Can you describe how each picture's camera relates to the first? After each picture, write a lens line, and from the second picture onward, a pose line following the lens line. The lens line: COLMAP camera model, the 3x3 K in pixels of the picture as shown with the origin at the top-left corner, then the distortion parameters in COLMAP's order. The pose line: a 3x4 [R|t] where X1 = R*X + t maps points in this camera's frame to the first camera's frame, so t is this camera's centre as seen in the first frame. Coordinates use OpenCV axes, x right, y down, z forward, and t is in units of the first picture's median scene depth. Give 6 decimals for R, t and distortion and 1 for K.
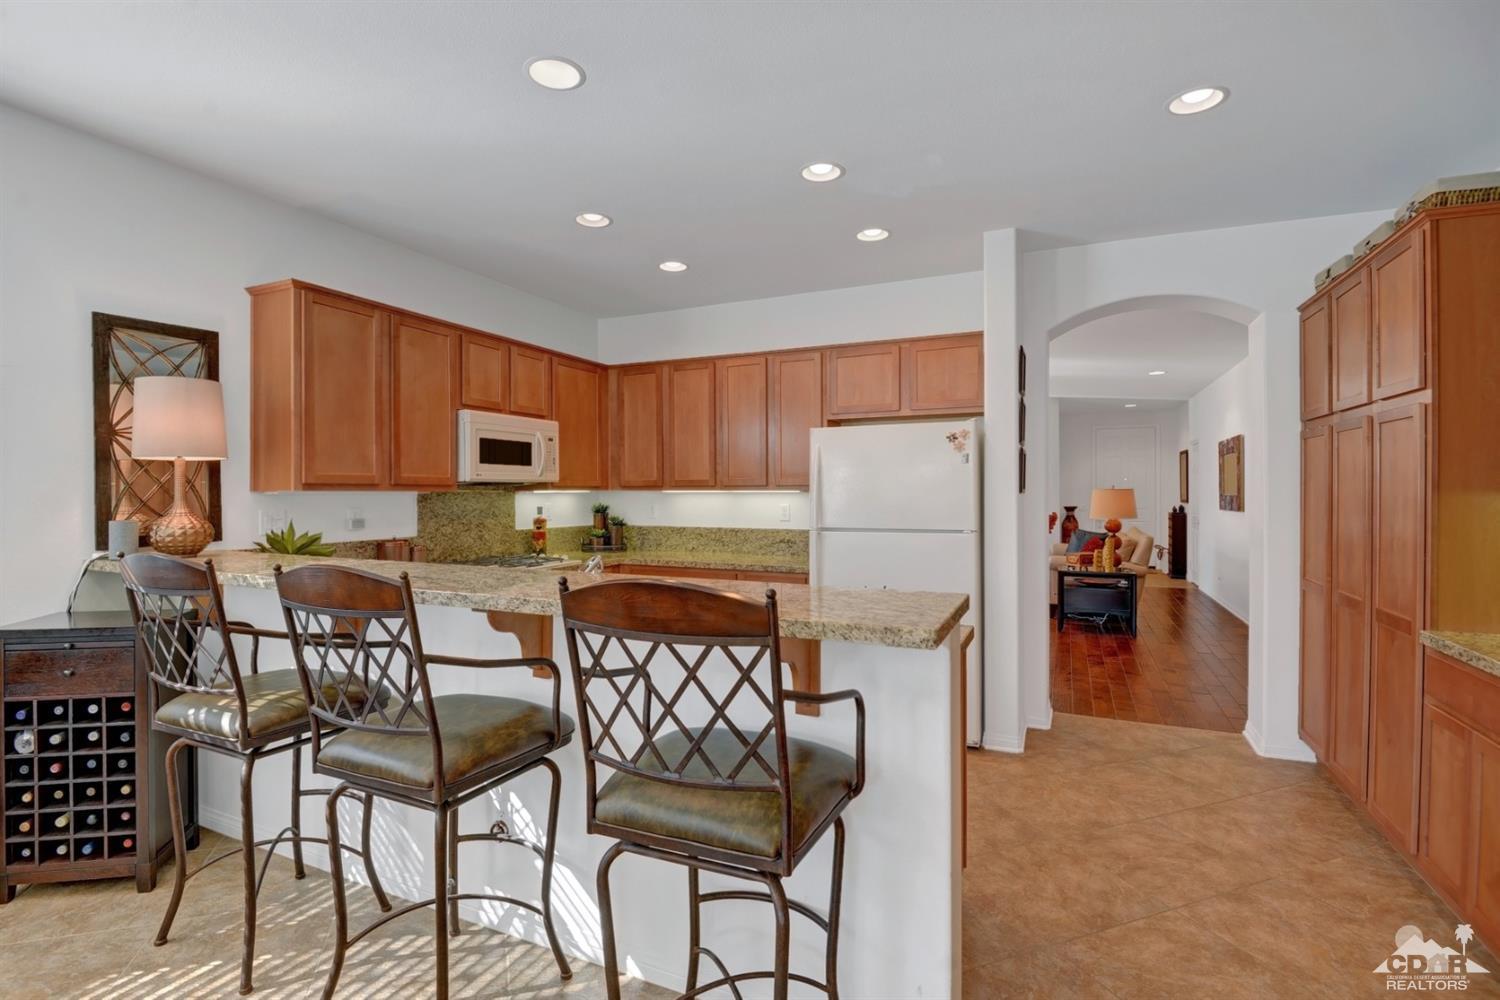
lens RADIAL K [[708.2, 0, 746.5], [0, 708.2, 494.7], [0, 0, 1]] dist [-0.026996, -0.000352]
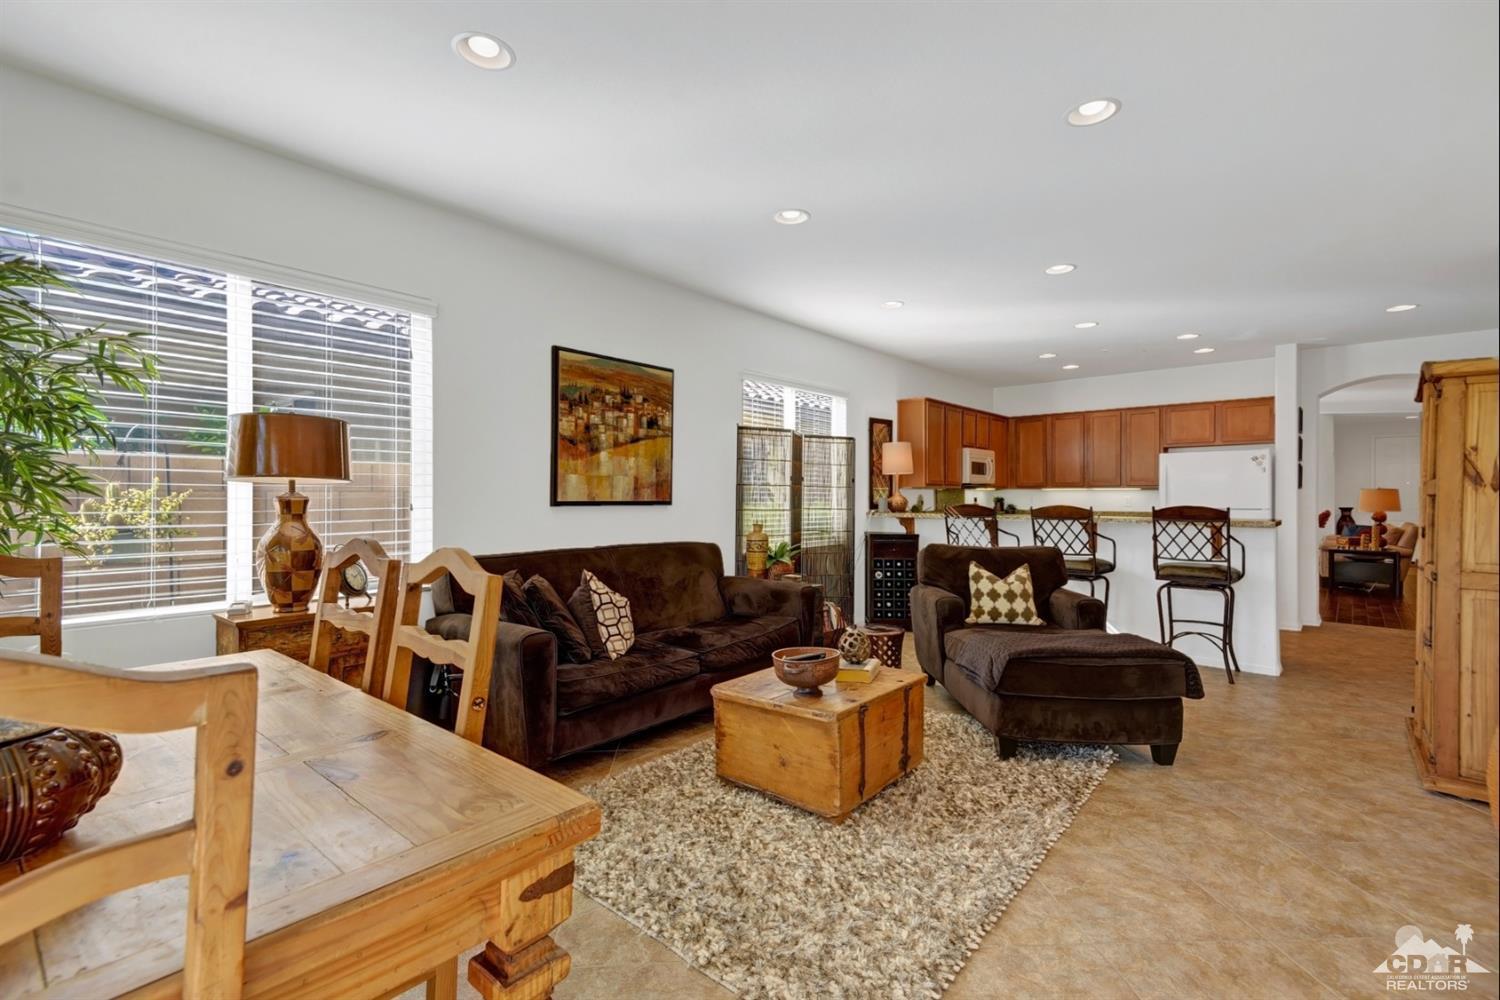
lens RADIAL K [[663.6, 0, 762.0], [0, 663.6, 502.4], [0, 0, 1]] dist [0.015032, -0.000494]
pose [[0.957409, 0.005772, -0.288677, -0.367174], [-0.005149, 0.999982, 0.002919, 0.030225], [0.288689, -0.001309, 0.957422, -0.881801]]
